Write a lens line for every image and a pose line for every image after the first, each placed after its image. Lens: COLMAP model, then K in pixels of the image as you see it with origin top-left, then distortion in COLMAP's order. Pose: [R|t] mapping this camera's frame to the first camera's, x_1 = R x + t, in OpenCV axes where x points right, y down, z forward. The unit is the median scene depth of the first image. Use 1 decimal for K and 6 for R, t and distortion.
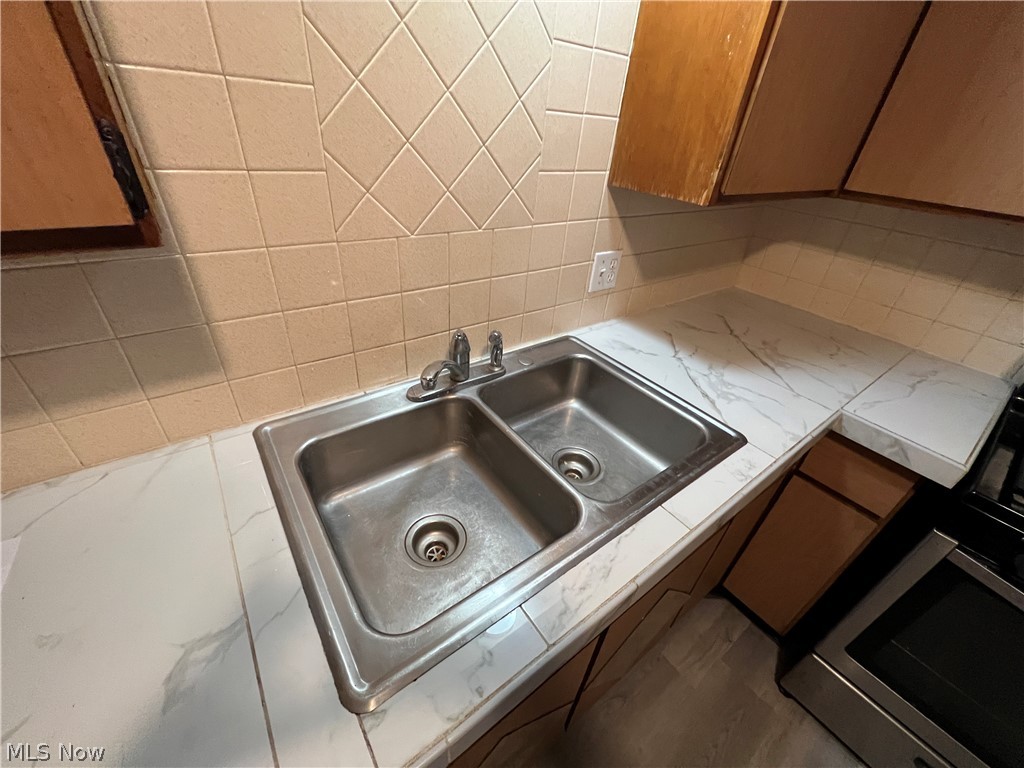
lens RADIAL K [[408.5, 0, 507.1], [0, 408.5, 378.5], [0, 0, 1]] dist [-0.002386, -0.000017]
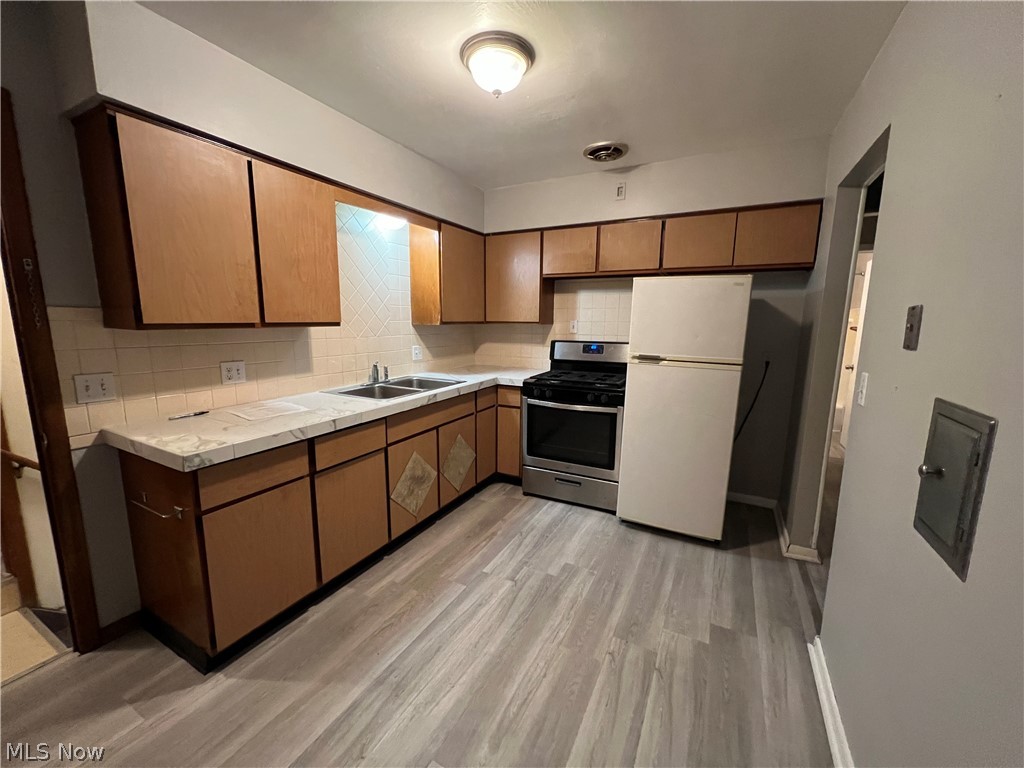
lens RADIAL K [[408.5, 0, 508.4], [0, 408.5, 384.7], [0, 0, 1]] dist [-0.002386, -0.000017]
pose [[0.898252, -0.141866, 0.415953, -0.506095], [0.288897, 0.903843, -0.315606, 1.273541], [-0.331182, 0.403661, 0.852863, -1.922547]]
